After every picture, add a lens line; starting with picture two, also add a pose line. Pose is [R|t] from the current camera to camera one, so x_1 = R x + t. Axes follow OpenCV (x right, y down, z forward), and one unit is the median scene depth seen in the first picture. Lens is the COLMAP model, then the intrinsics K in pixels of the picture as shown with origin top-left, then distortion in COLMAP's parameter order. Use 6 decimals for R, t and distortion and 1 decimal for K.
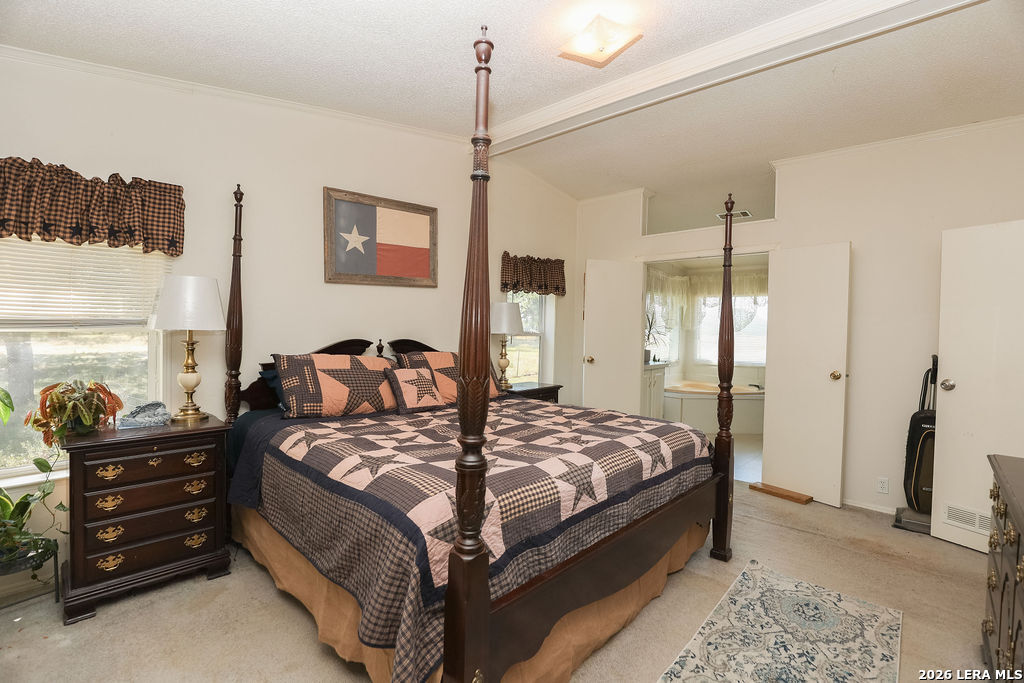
lens RADIAL K [[480.4, 0, 532.4], [0, 480.4, 335.7], [0, 0, 1]] dist [0.002089, 0.000337]
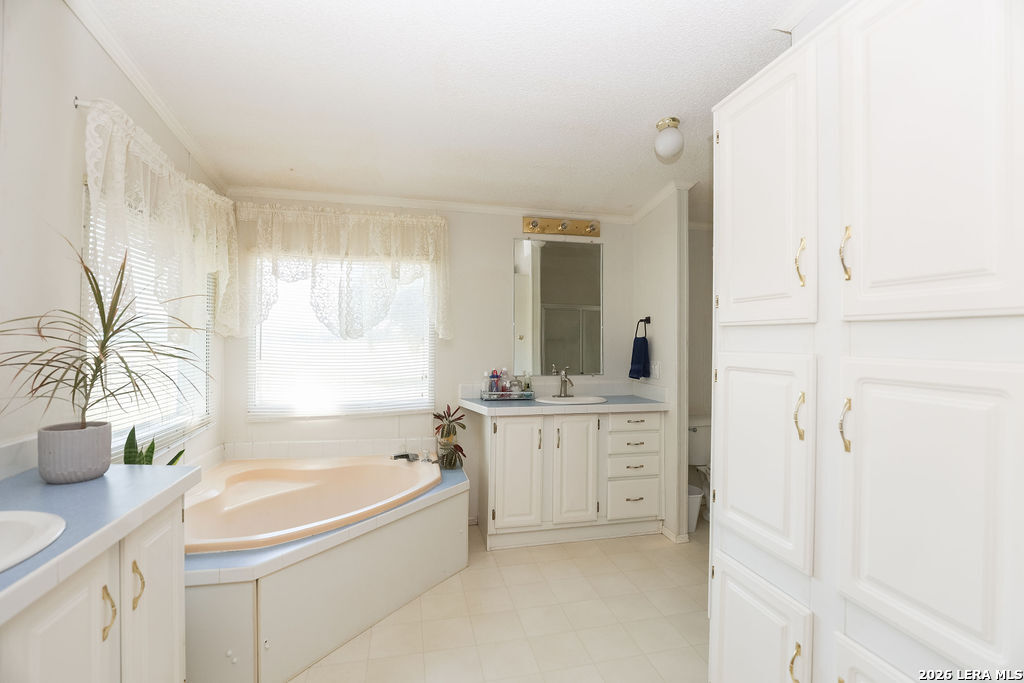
lens RADIAL K [[469.3, 0, 519.2], [0, 469.3, 336.4], [0, 0, 1]] dist [-0.034925, 0.001600]
pose [[0.575409, -0.011443, 0.817786, 0.151736], [0.018850, 0.999822, 0.000727, -0.007423], [-0.817649, 0.014997, 0.575522, 0.600300]]
